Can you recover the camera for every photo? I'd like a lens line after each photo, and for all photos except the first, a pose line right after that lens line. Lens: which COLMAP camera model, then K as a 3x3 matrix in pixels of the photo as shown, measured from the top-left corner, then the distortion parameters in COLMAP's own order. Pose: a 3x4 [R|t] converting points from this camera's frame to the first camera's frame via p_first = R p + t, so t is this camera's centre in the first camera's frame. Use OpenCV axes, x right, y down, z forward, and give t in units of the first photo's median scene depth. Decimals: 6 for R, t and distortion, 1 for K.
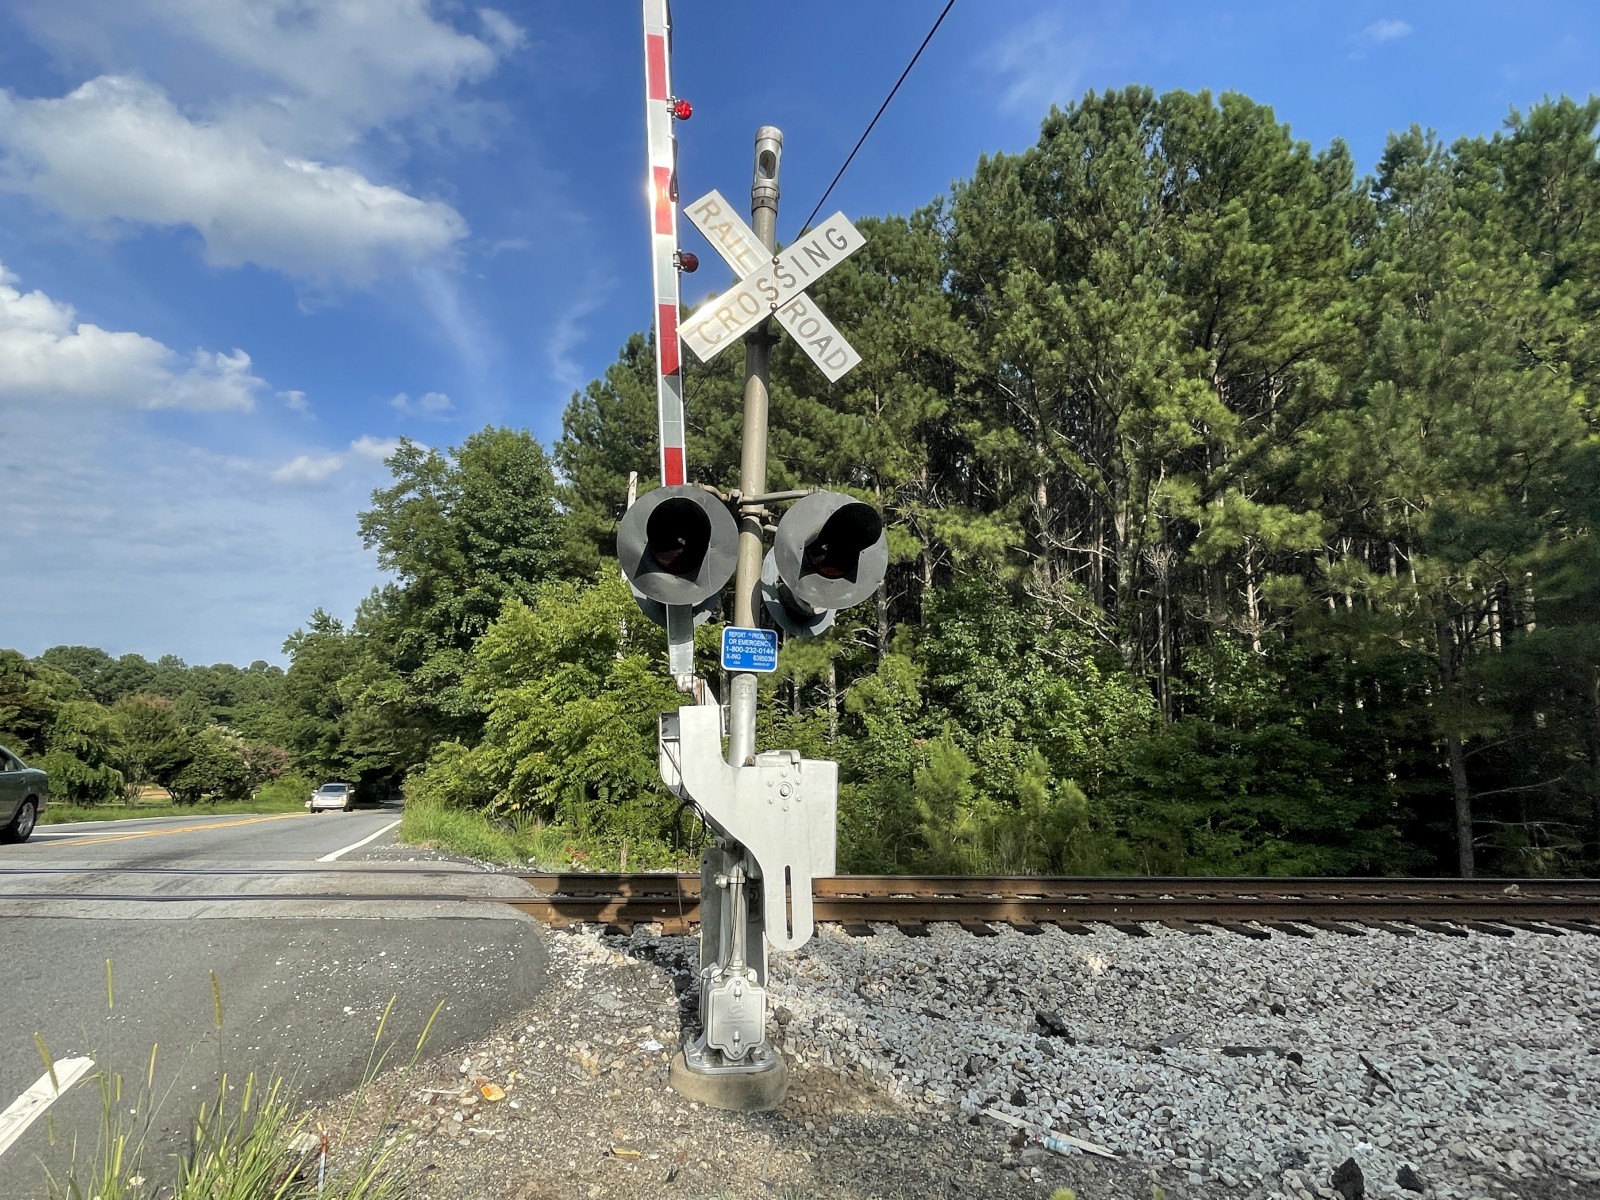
lens RADIAL K [[853.5, 0, 805.6], [0, 853.5, 595.3], [0, 0, 1]] dist [-0.002864, -0.003726]
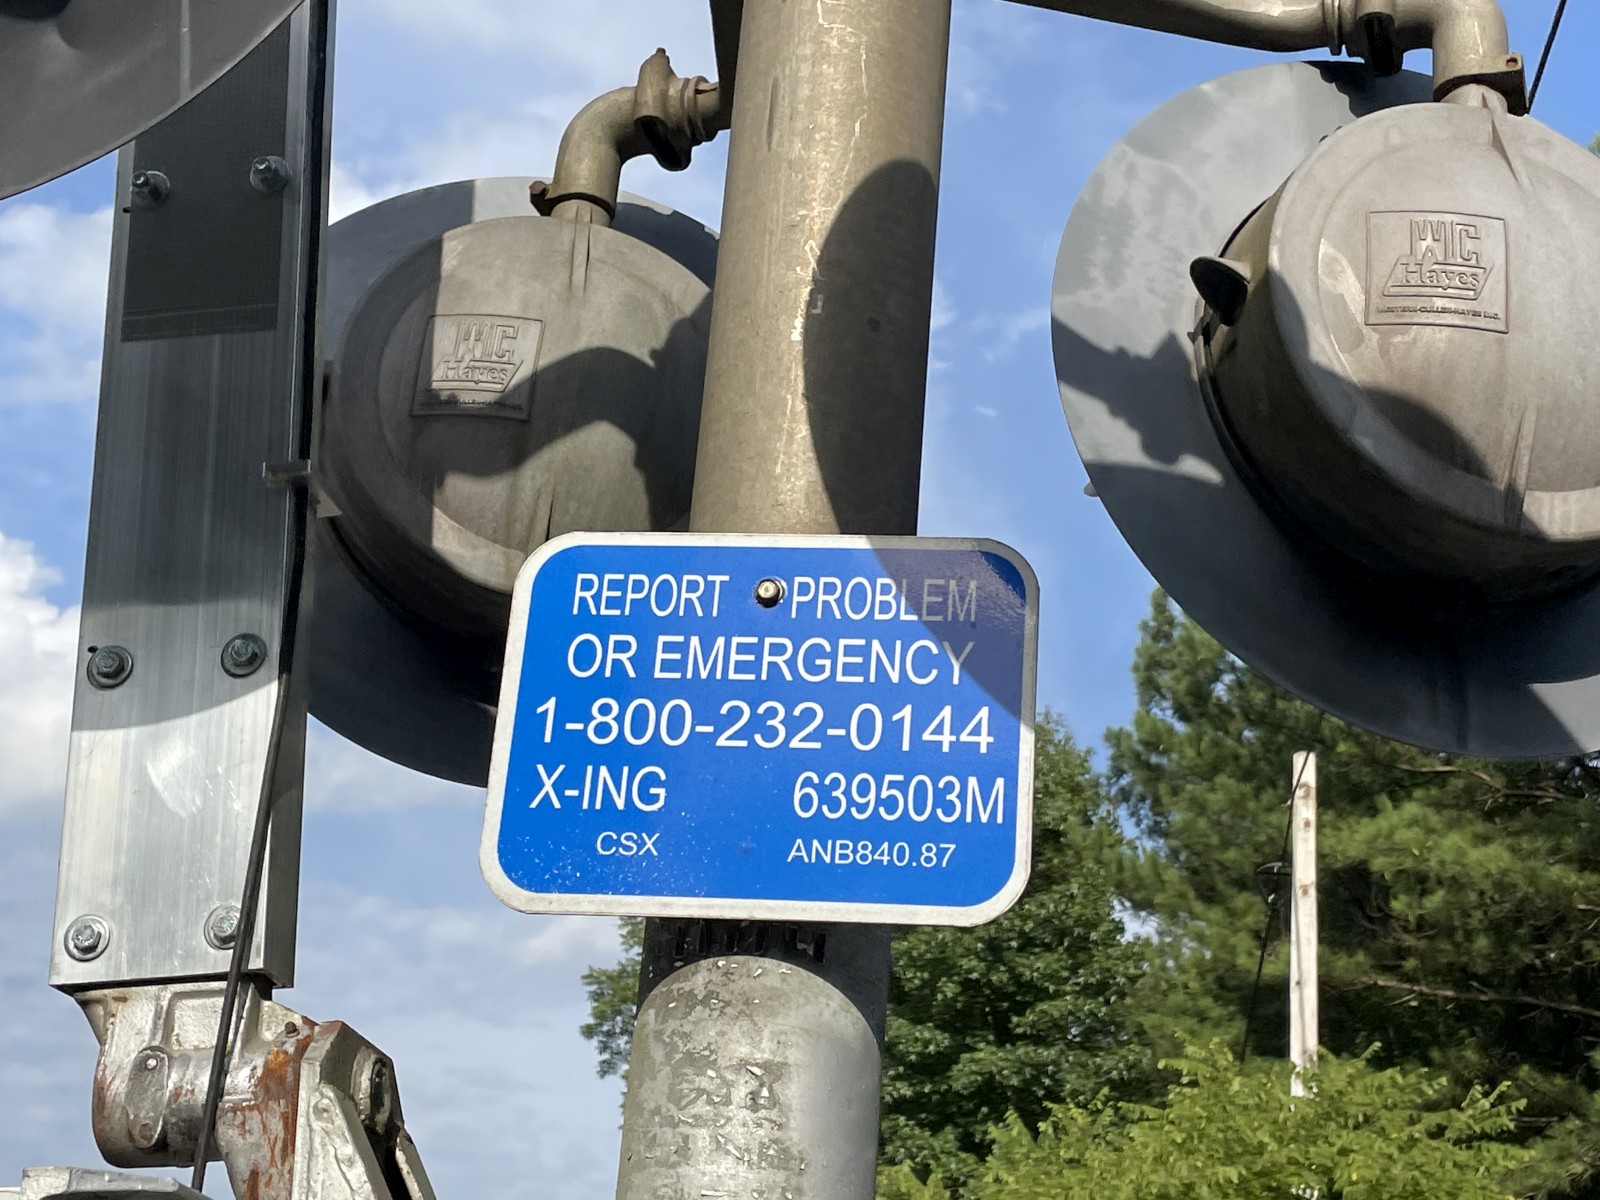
lens RADIAL K [[2443.0, 0, 837.1], [0, 2443.0, 567.3], [0, 0, 1]] dist [0.165871, -0.537817]
pose [[0.905325, -0.140606, -0.400770, 0.012089], [0.031551, 0.963268, -0.266682, 0.023362], [0.423546, 0.228790, 0.876507, 0.138232]]
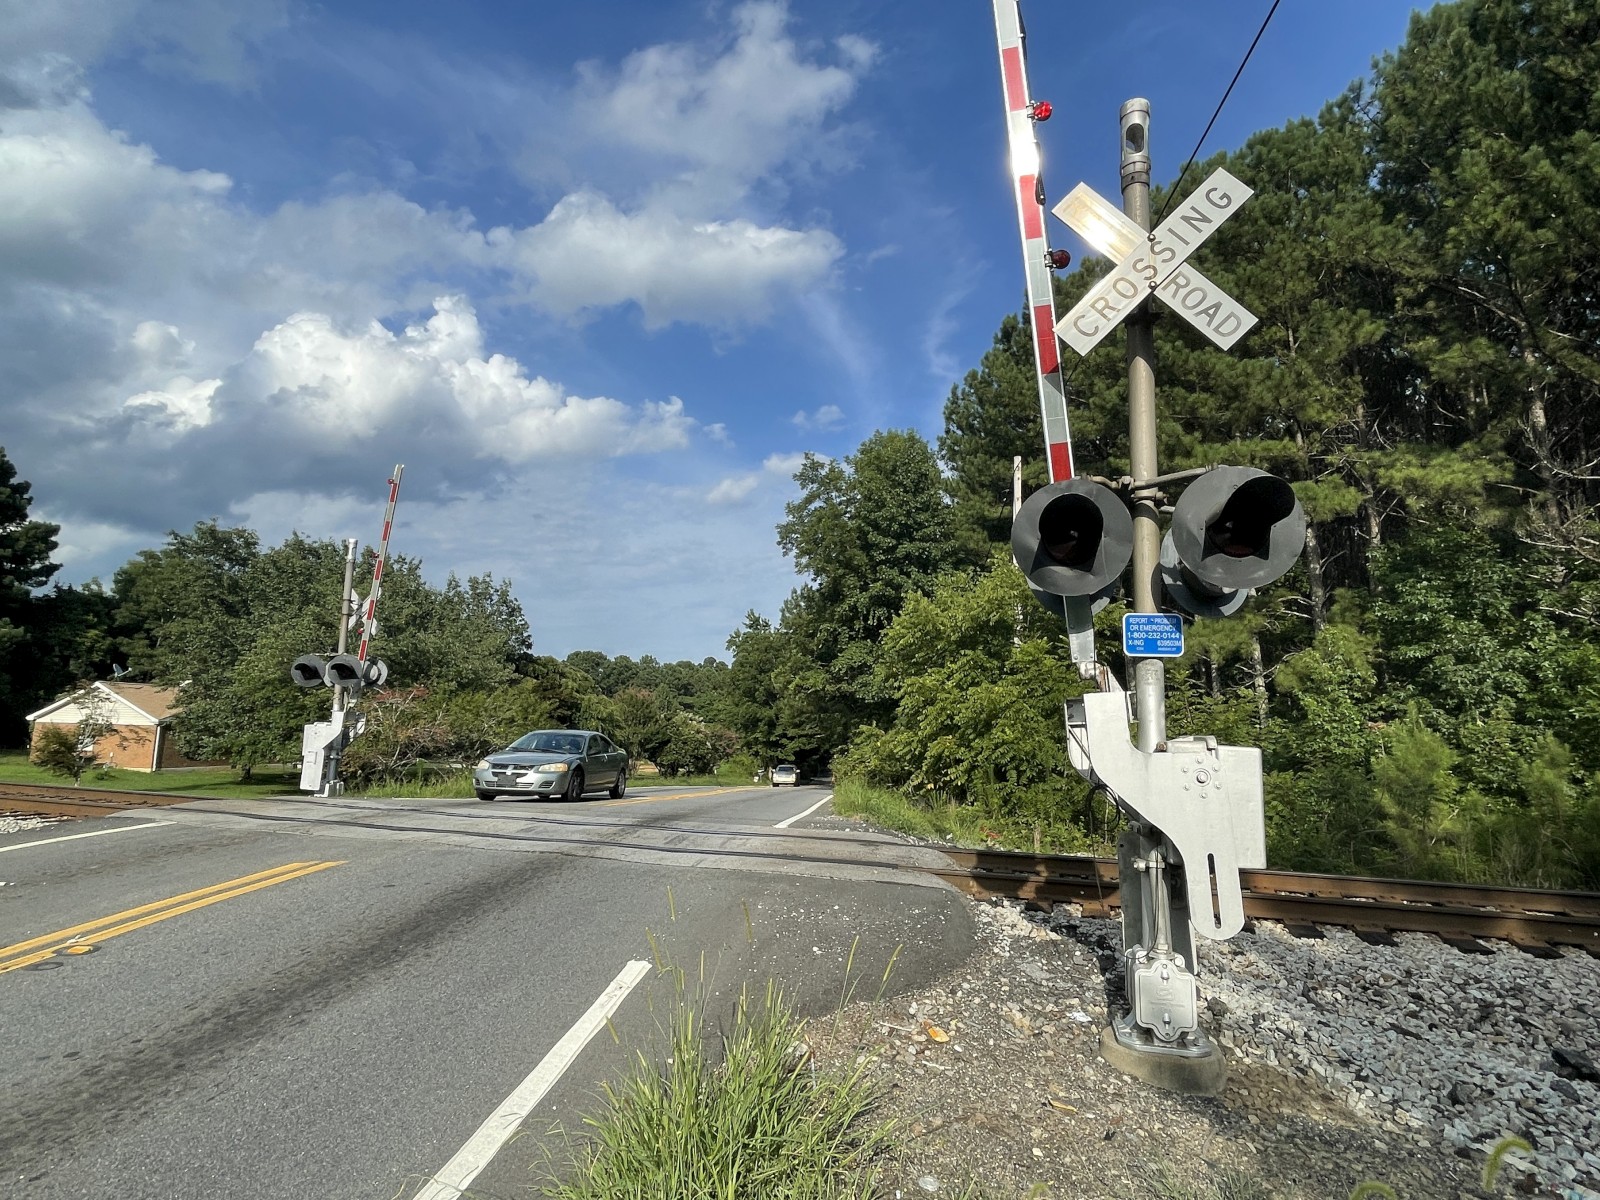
lens RADIAL K [[853.5, 0, 805.6], [0, 853.5, 595.3], [0, 0, 1]] dist [-0.002864, -0.003726]
pose [[0.896960, -0.067338, -0.436954, 0.001720], [0.075627, 0.997135, 0.001577, -0.002757], [0.435596, -0.034460, 0.899482, -0.013254]]
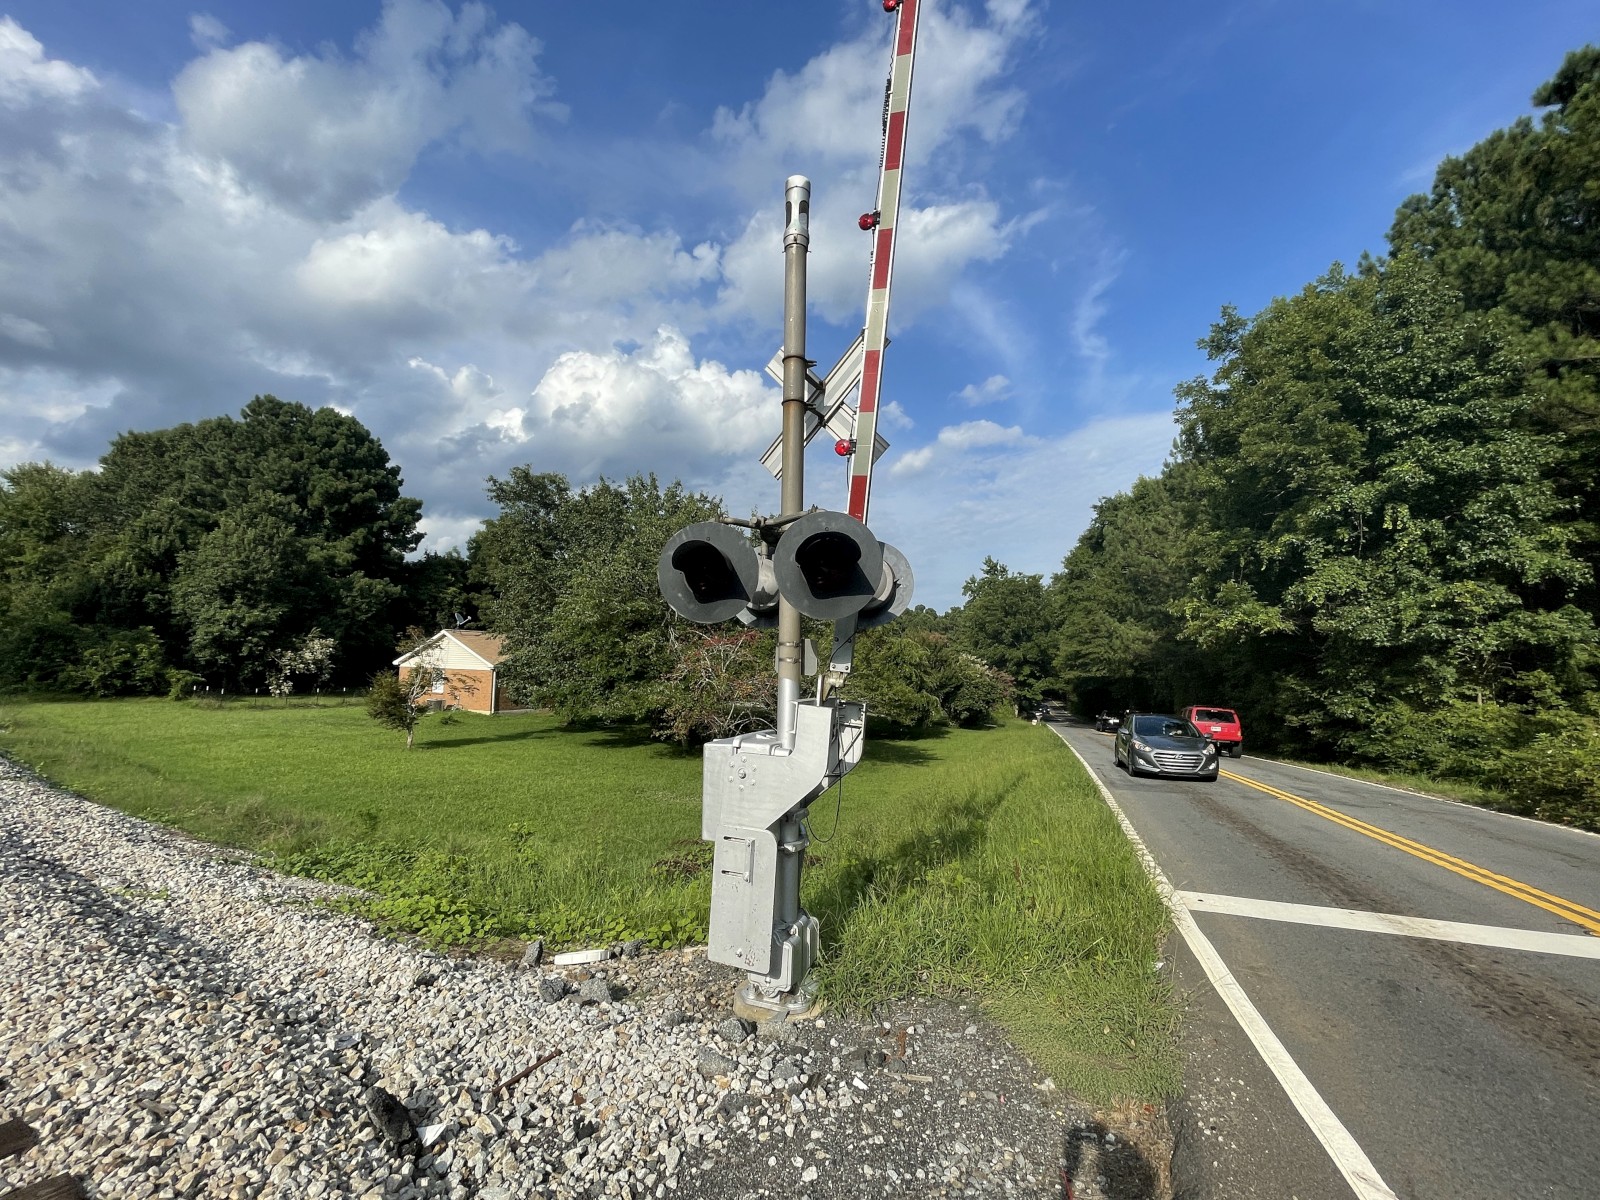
lens RADIAL K [[695.9, 0, 800.0], [0, 695.9, 600.0], [0, 0, 1]] dist [-0.003398, -0.000207]
pose [[0.752821, -0.057437, -0.655714, -0.499874], [0.110608, 0.993059, 0.040001, 0.029487], [0.648865, -0.102641, 0.753949, 0.292044]]
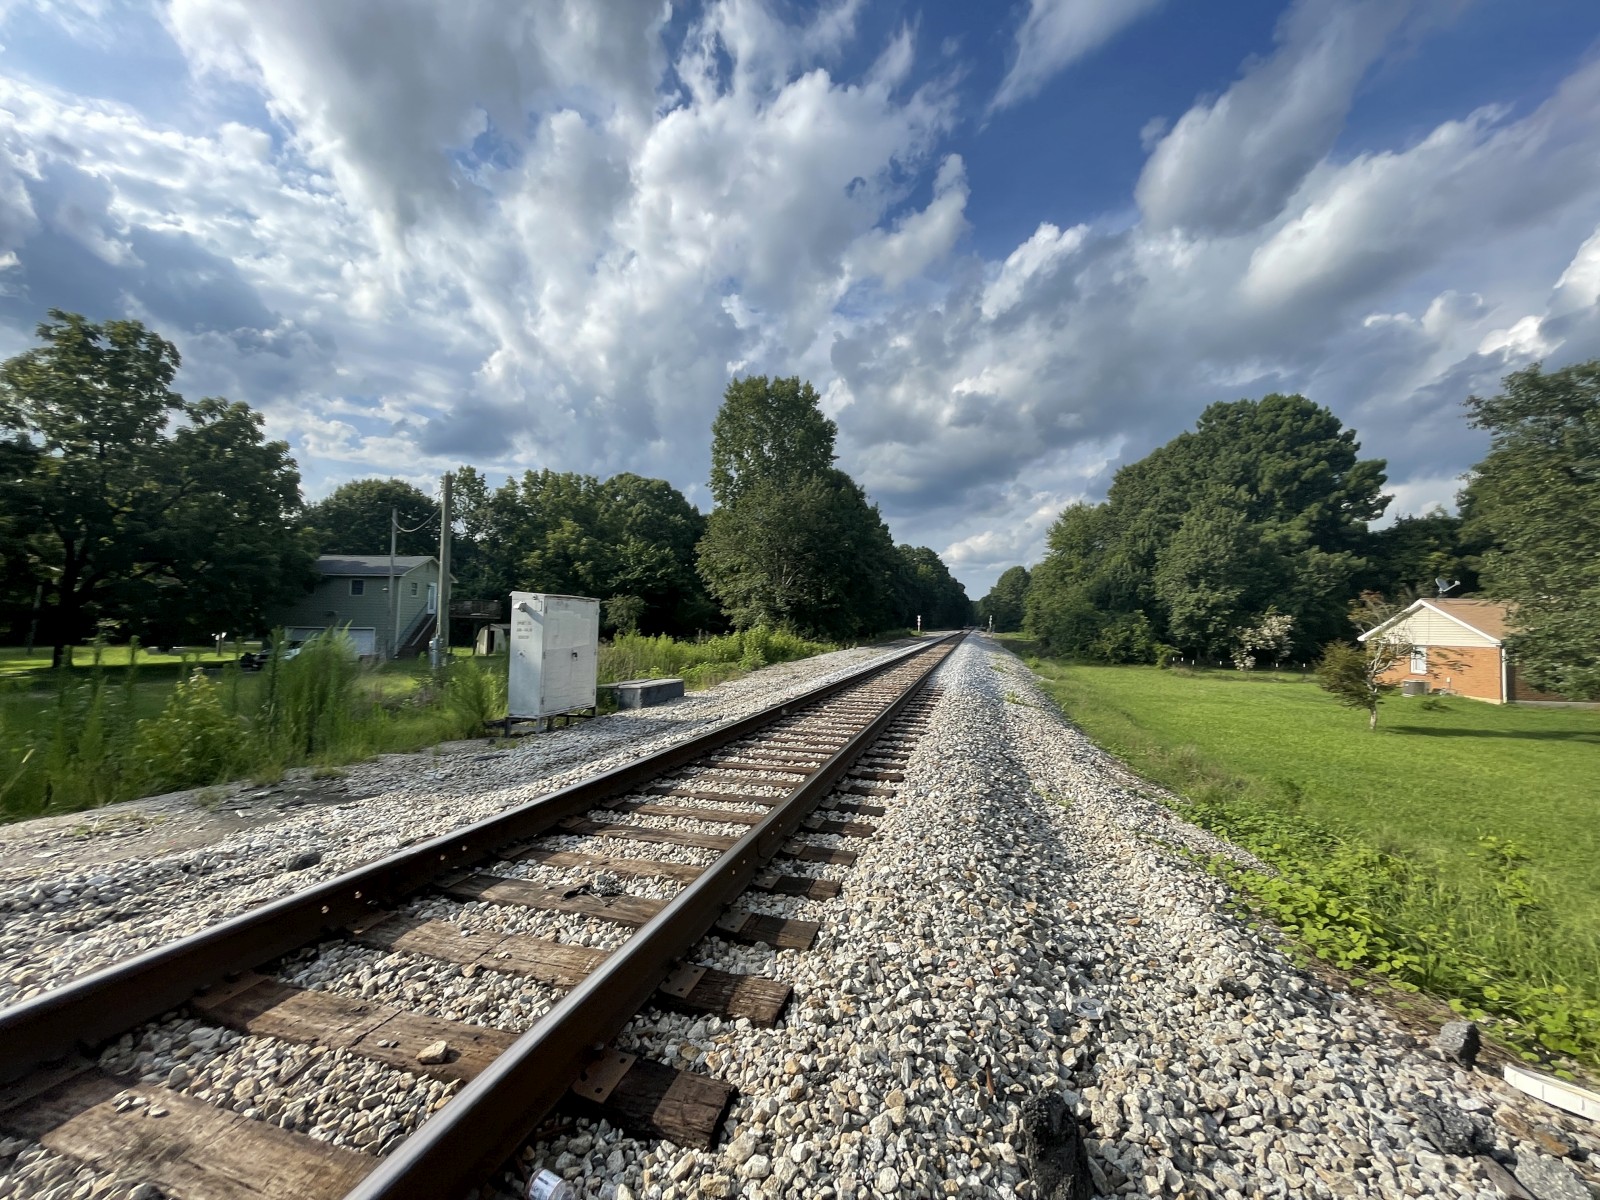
lens RADIAL K [[651.2, 0, 809.8], [0, 651.2, 609.7], [0, 0, 1]] dist [-0.002969, 0.000108]
pose [[-0.383040, -0.047088, -0.922531, -0.551239], [0.147681, 0.982732, -0.111479, 0.056278], [0.911850, -0.178941, -0.369472, 0.339960]]
